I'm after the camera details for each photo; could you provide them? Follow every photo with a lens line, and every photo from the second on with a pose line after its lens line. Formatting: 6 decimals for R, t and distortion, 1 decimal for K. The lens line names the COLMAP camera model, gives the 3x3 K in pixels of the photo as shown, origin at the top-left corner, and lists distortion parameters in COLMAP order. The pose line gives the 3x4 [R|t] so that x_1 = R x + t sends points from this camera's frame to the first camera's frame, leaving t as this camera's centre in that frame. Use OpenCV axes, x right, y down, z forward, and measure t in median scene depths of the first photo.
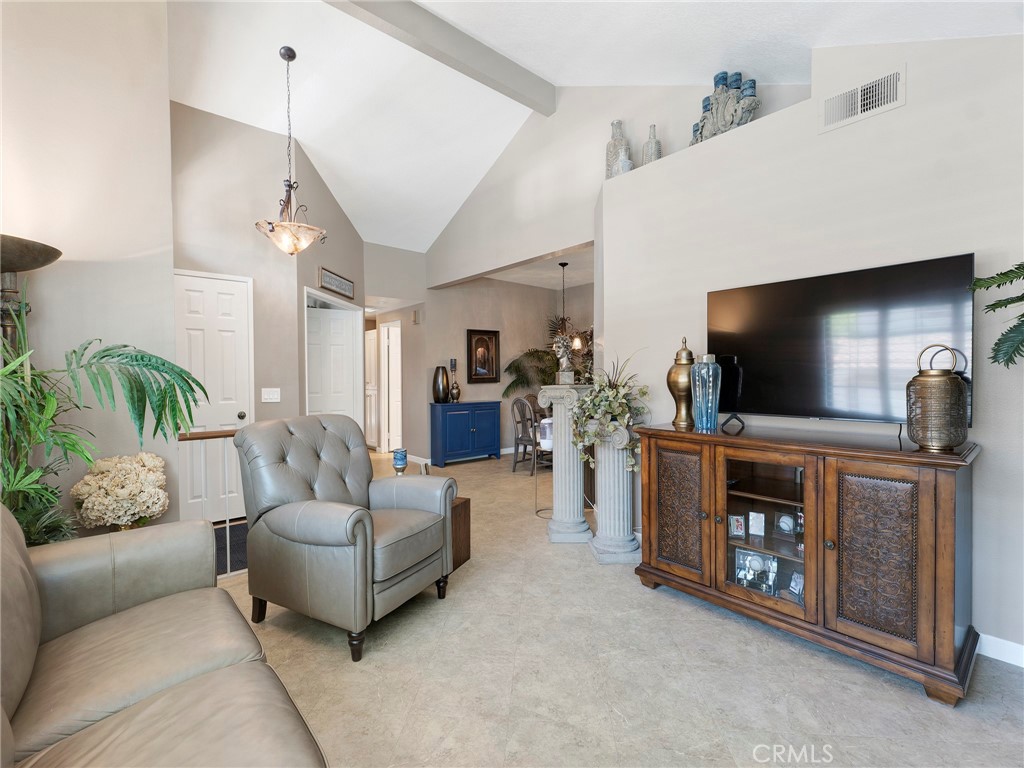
lens RADIAL K [[464.3, 0, 508.8], [0, 464.3, 382.2], [0, 0, 1]] dist [0.009263, 0.000713]
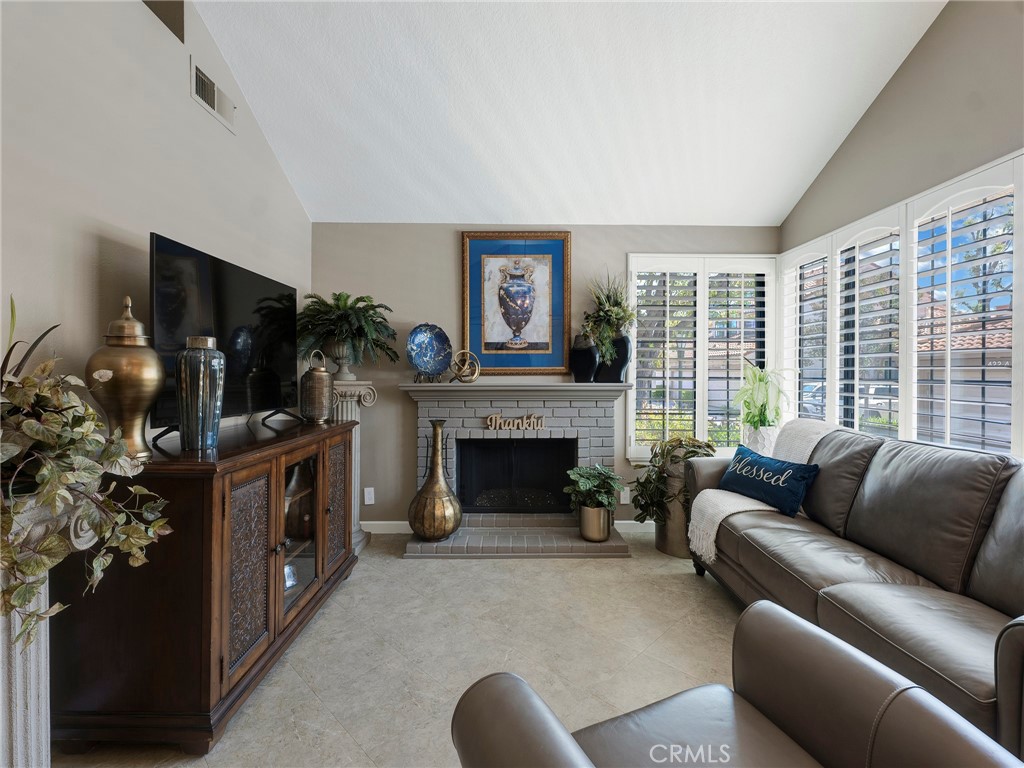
lens RADIAL K [[464.3, 0, 512.9], [0, 464.3, 373.5], [0, 0, 1]] dist [0.009263, 0.000713]
pose [[-0.767409, 0.005129, 0.641137, -0.127475], [0.009742, 0.999946, 0.003661, -0.001649], [-0.641084, 0.009056, -0.767418, 0.452916]]
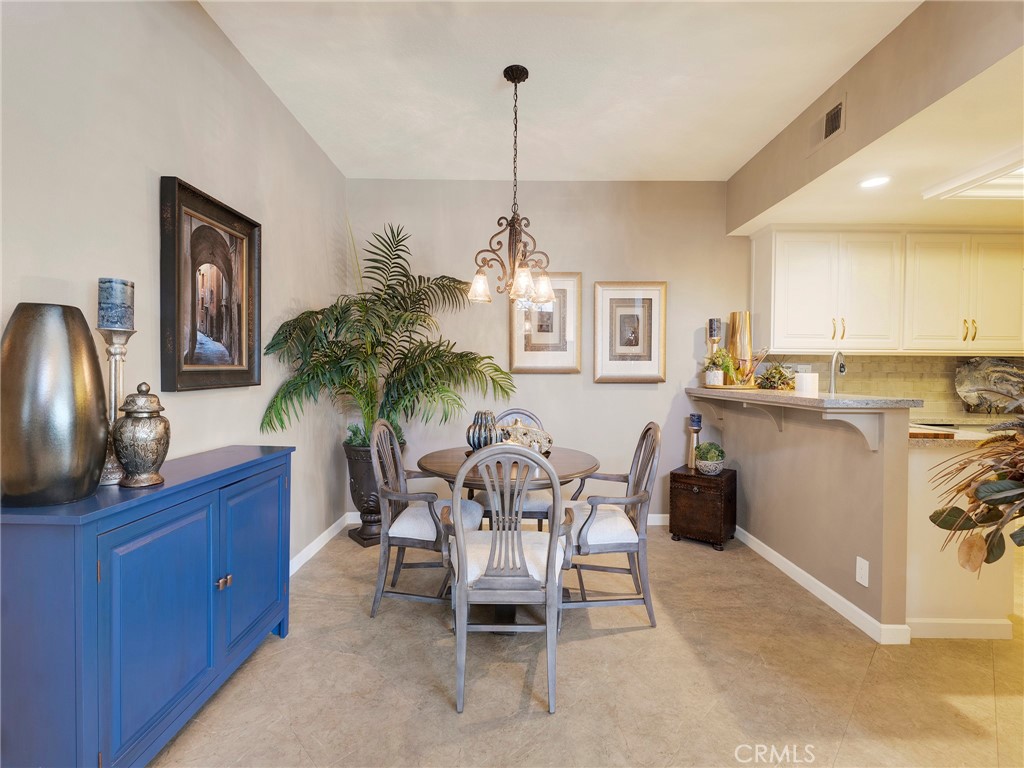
lens RADIAL K [[464.3, 0, 513.3], [0, 464.3, 382.2], [0, 0, 1]] dist [0.009263, 0.000713]
pose [[0.648962, 0.001909, 0.760819, -0.157709], [-0.005200, 0.999985, 0.001926, -0.003876], [-0.760803, -0.005206, 0.648962, 0.690378]]
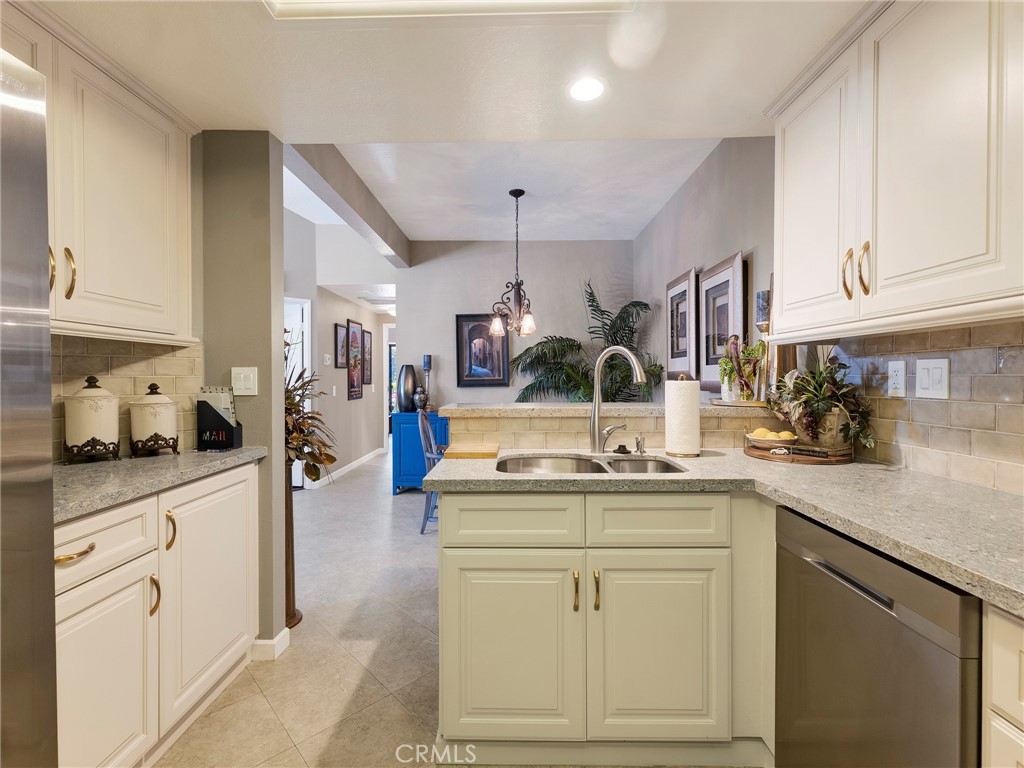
lens RADIAL K [[464.3, 0, 512.7], [0, 464.3, 382.5], [0, 0, 1]] dist [0.009263, 0.000713]
pose [[0.747968, 0.016028, -0.663542, 0.474515], [-0.012035, 0.999872, 0.010585, -0.013724], [0.663626, 0.000069, 0.748064, 0.498669]]
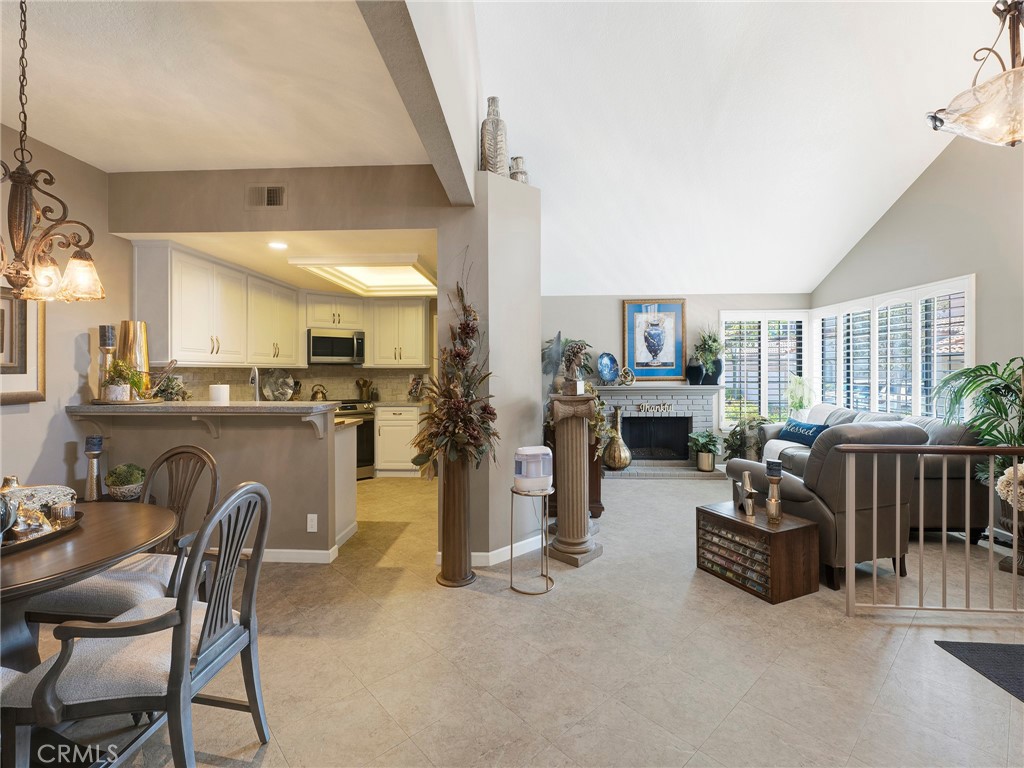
lens RADIAL K [[464.3, 0, 510.2], [0, 464.3, 370.8], [0, 0, 1]] dist [0.009263, 0.000713]
pose [[-0.723325, 0.010714, 0.690425, -0.224739], [0.016411, 0.999864, 0.001676, -0.024510], [-0.690313, 0.012543, -0.723402, 0.918828]]
